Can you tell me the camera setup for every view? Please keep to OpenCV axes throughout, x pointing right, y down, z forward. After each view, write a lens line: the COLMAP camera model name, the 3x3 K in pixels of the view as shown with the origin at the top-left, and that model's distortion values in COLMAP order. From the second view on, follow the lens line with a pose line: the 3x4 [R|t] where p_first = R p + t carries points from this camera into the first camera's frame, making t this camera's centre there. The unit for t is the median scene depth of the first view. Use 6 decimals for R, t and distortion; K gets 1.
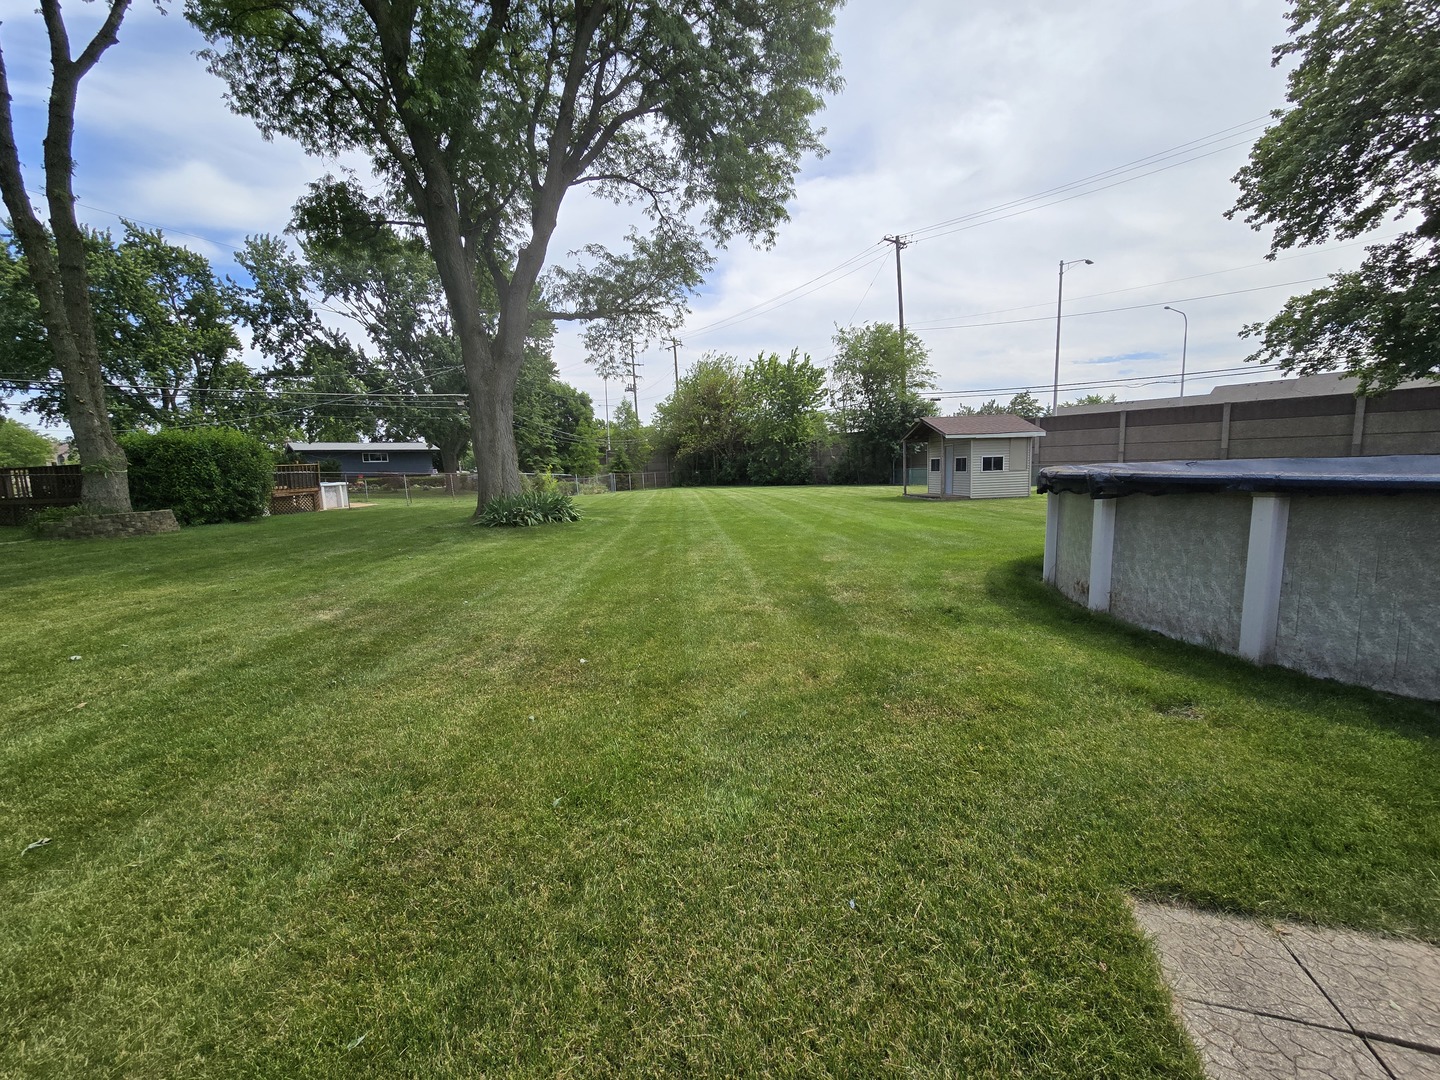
lens RADIAL K [[589.5, 0, 728.2], [0, 589.5, 542.4], [0, 0, 1]] dist [-0.000602, -0.001042]
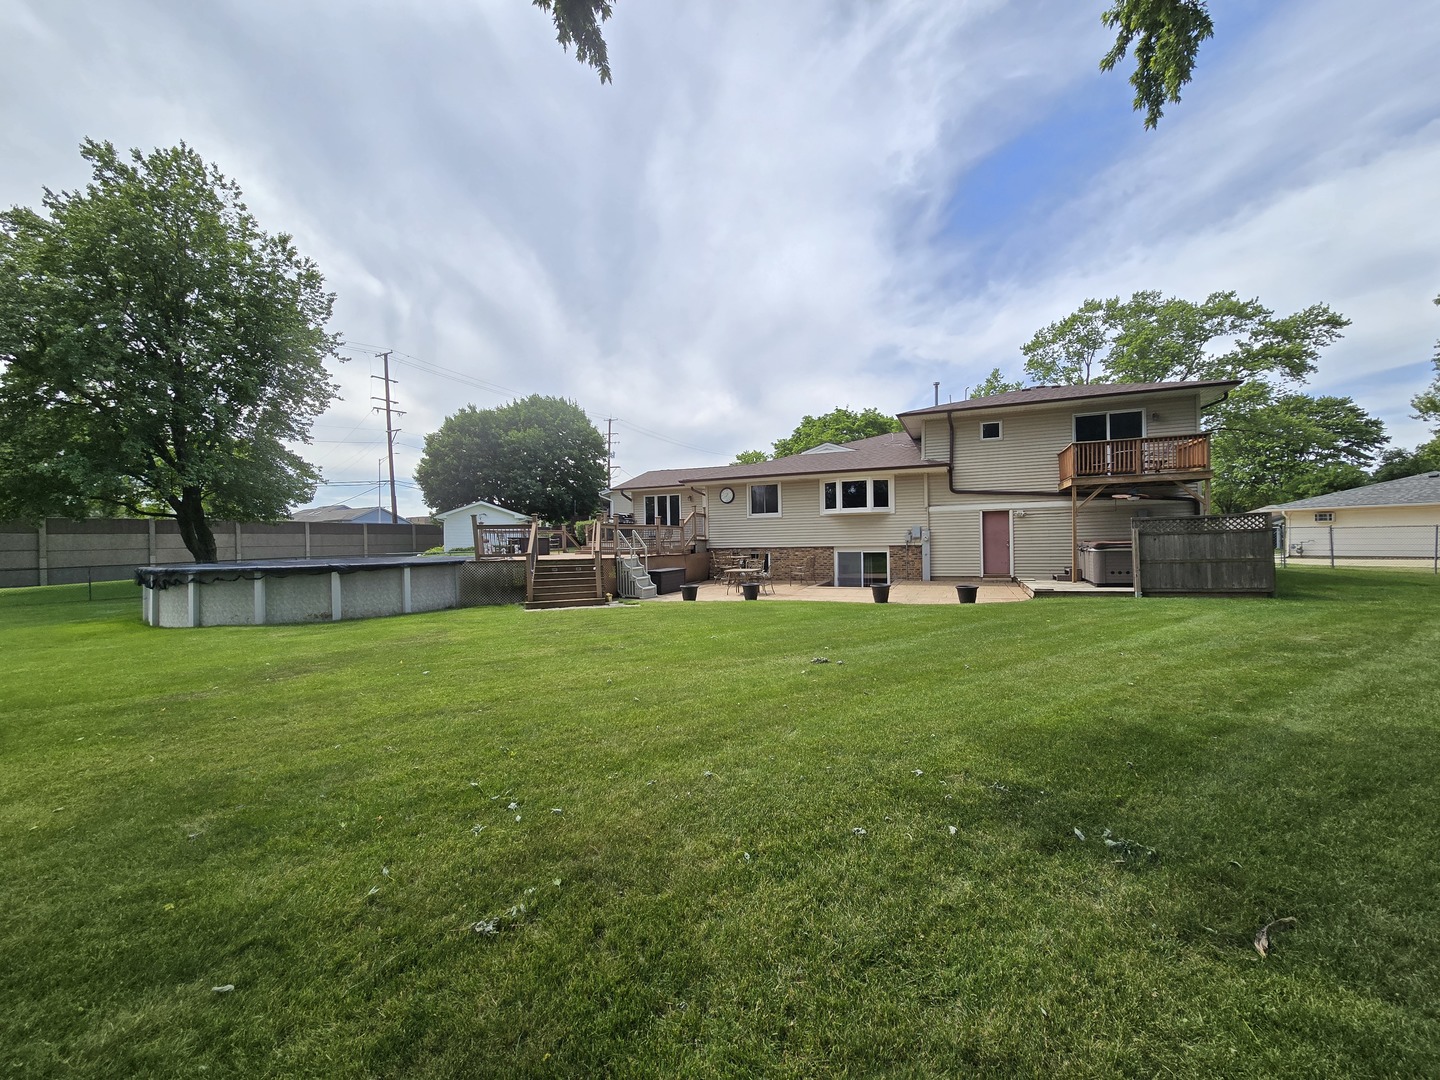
lens RADIAL K [[589.5, 0, 729.0], [0, 589.5, 543.1], [0, 0, 1]] dist [-0.000602, -0.001042]
pose [[-0.544159, 0.037936, 0.838124, -0.300337], [0.147103, 0.987816, 0.050796, -0.011153], [-0.825986, 0.150931, -0.543109, 0.121265]]
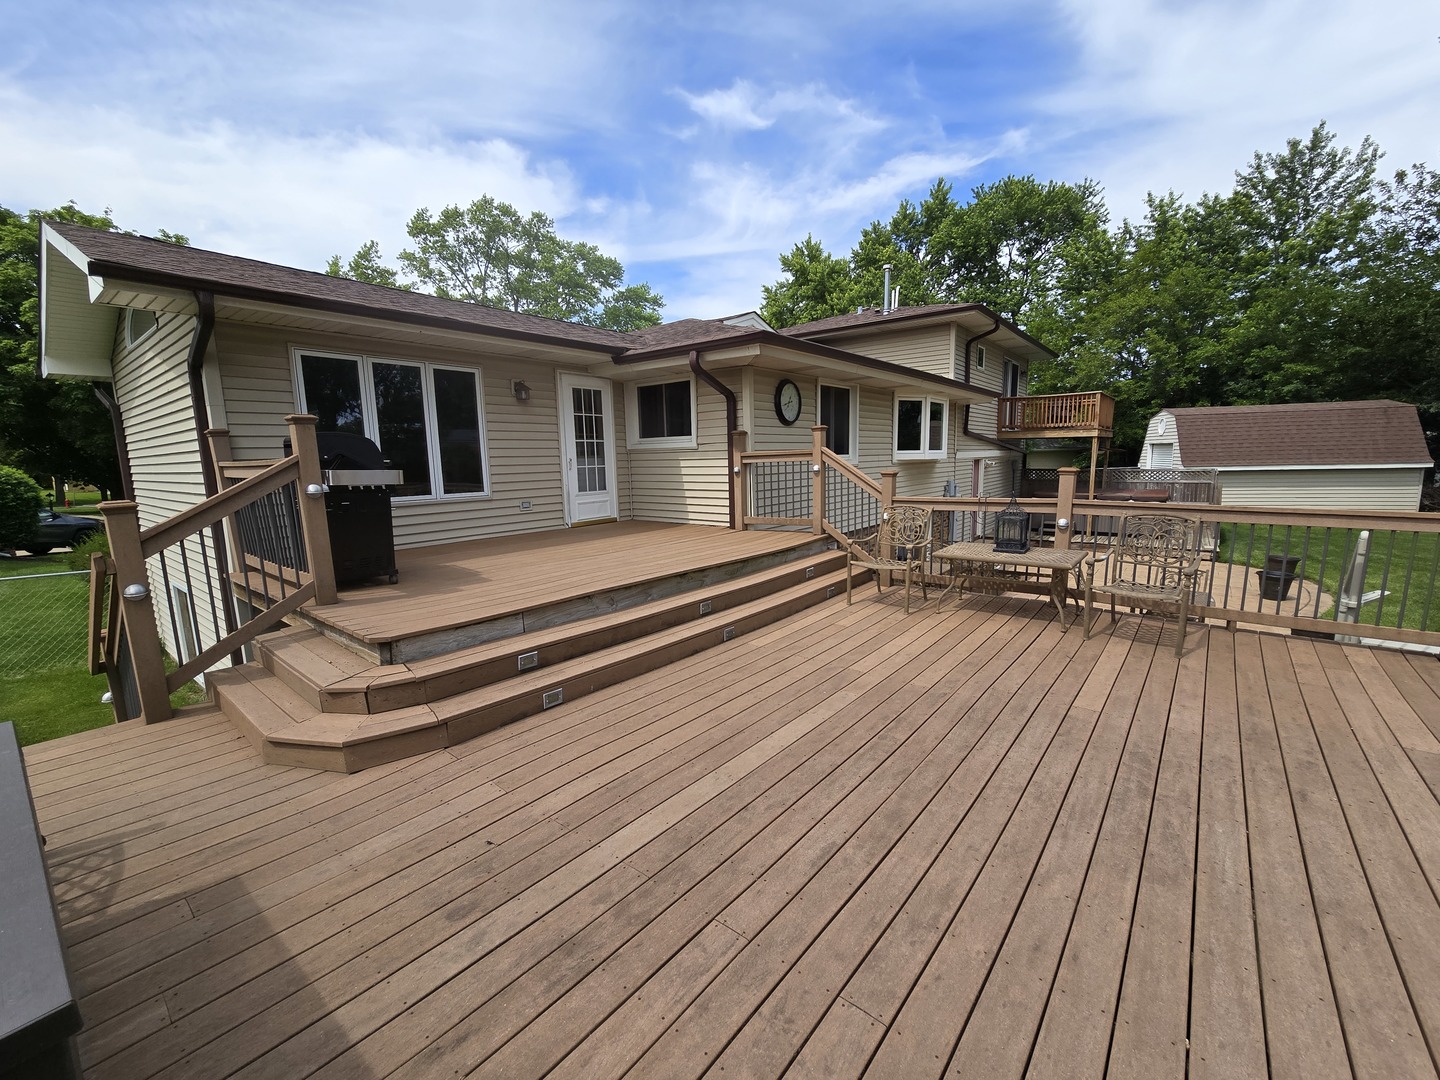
lens RADIAL K [[589.5, 0, 722.5], [0, 589.5, 545.0], [0, 0, 1]] dist [-0.000602, -0.001042]
pose [[-0.954261, 0.095043, -0.283465, 0.212250], [0.010963, 0.958611, 0.284507, -0.037119], [0.298773, 0.268386, -0.915808, 0.016902]]
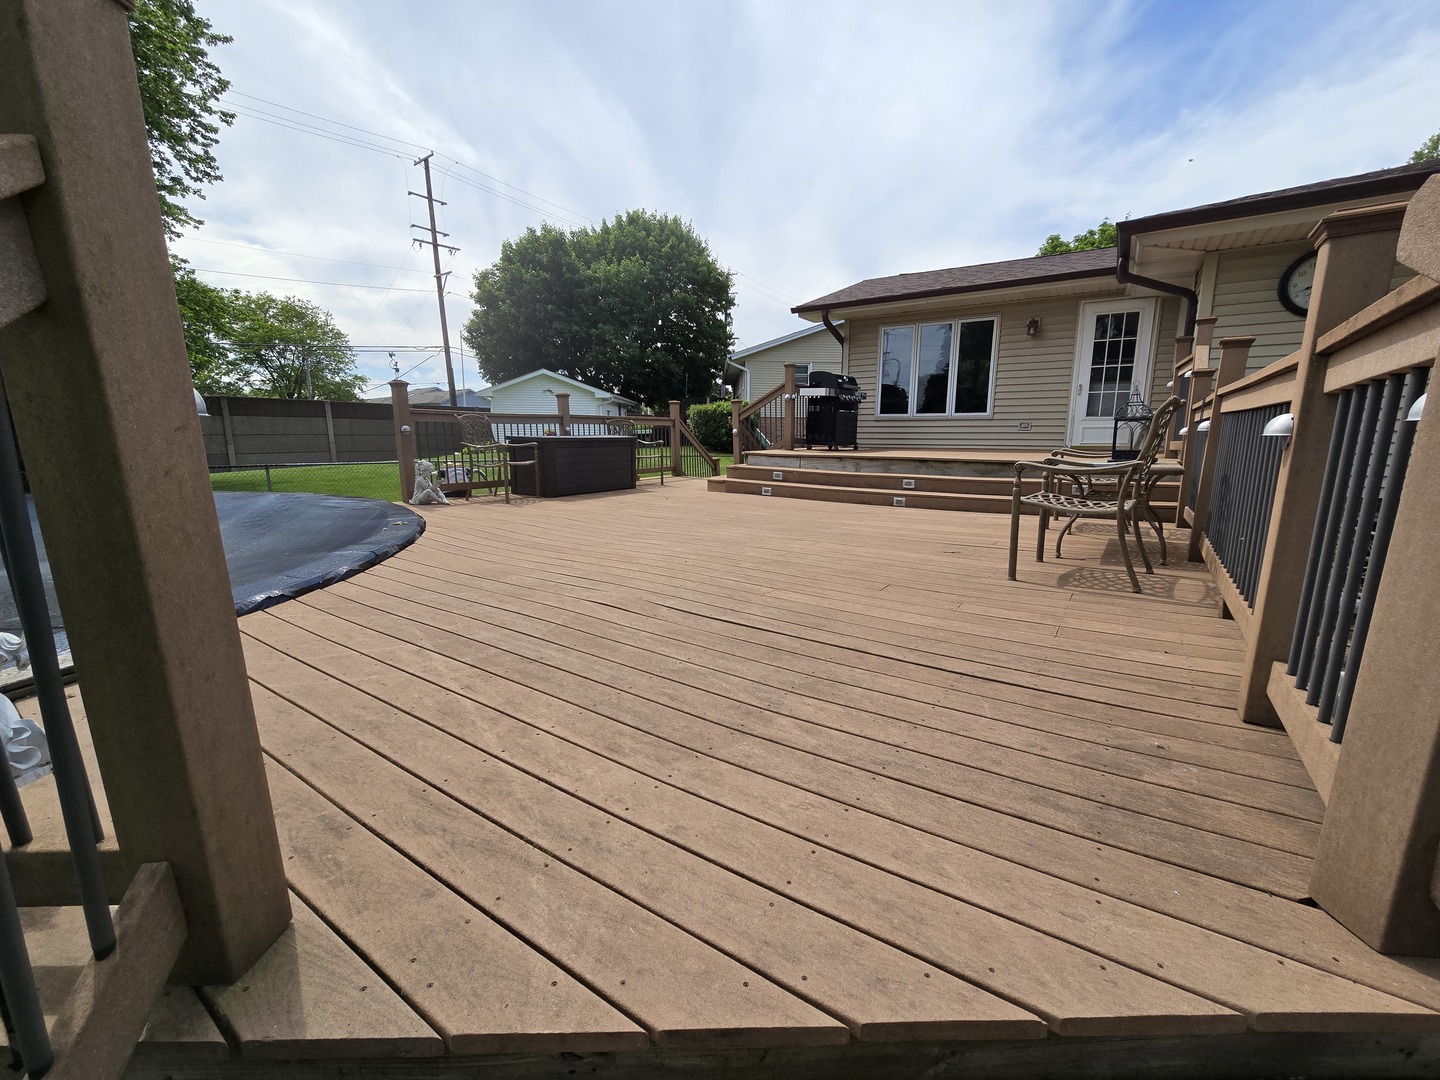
lens RADIAL K [[589.5, 0, 709.4], [0, 589.5, 548.7], [0, 0, 1]] dist [-0.000602, -0.001042]
pose [[-0.376835, -0.148695, 0.914267, 0.061843], [0.130509, 0.968662, 0.211334, -0.015920], [-0.917040, 0.198958, -0.345620, 0.019883]]
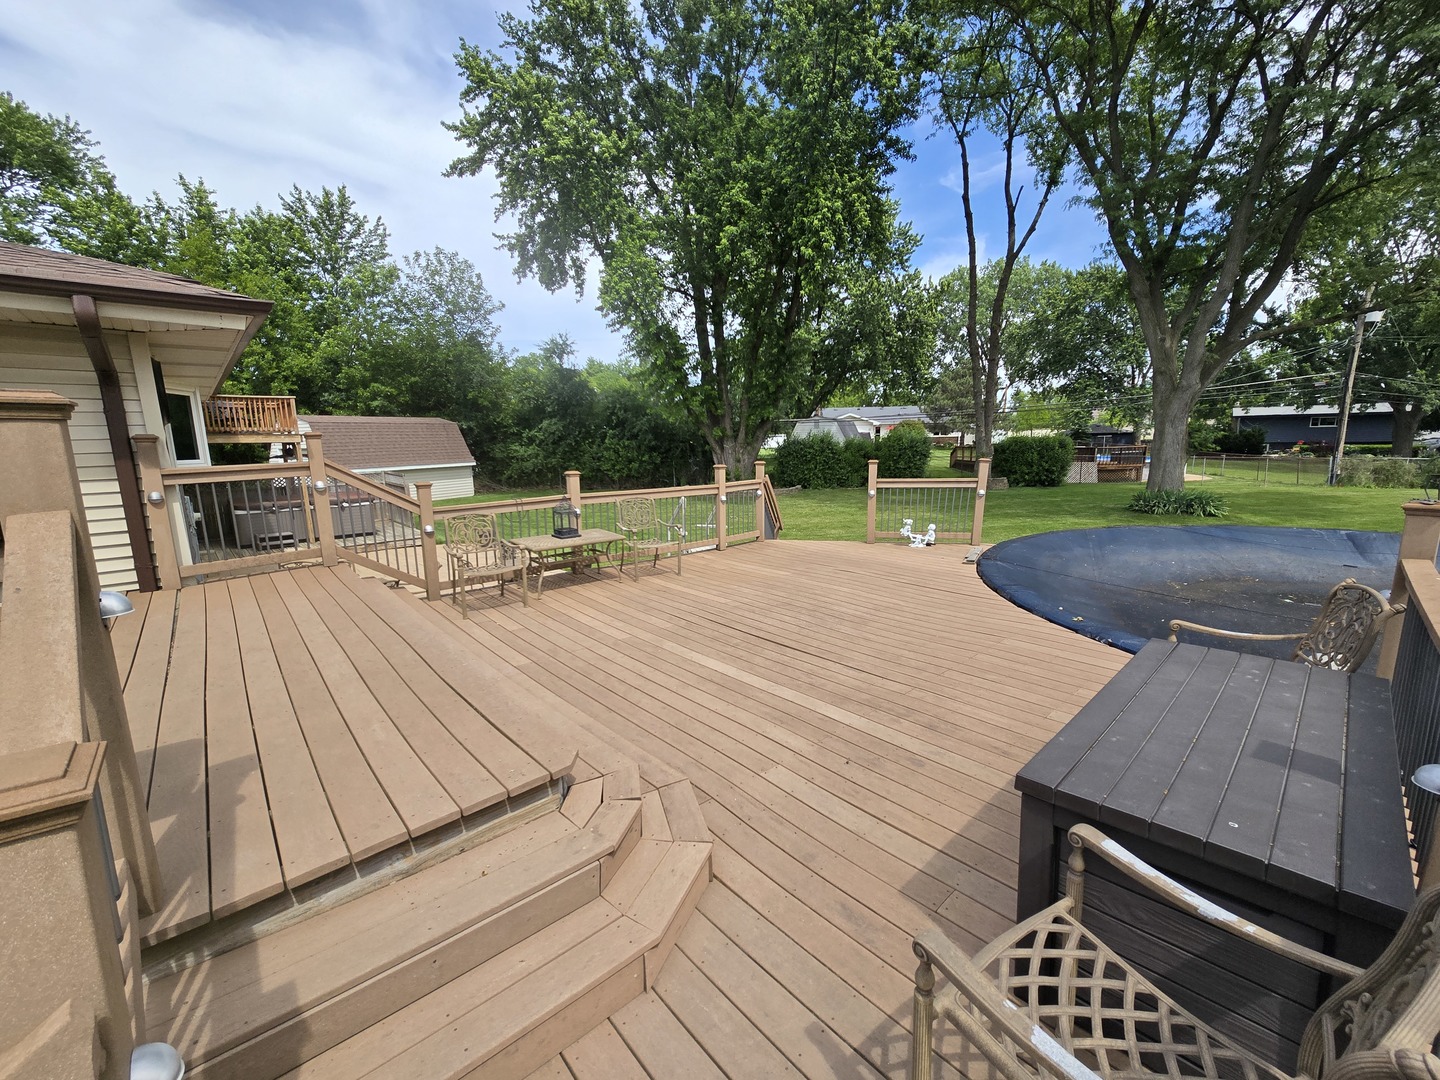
lens RADIAL K [[589.5, 0, 736.3], [0, 589.5, 551.1], [0, 0, 1]] dist [-0.000602, -0.001042]
pose [[0.151673, 0.214462, -0.964884, 0.282761], [-0.118666, 0.973068, 0.197627, -0.033435], [0.981282, 0.084525, 0.173038, -0.060797]]
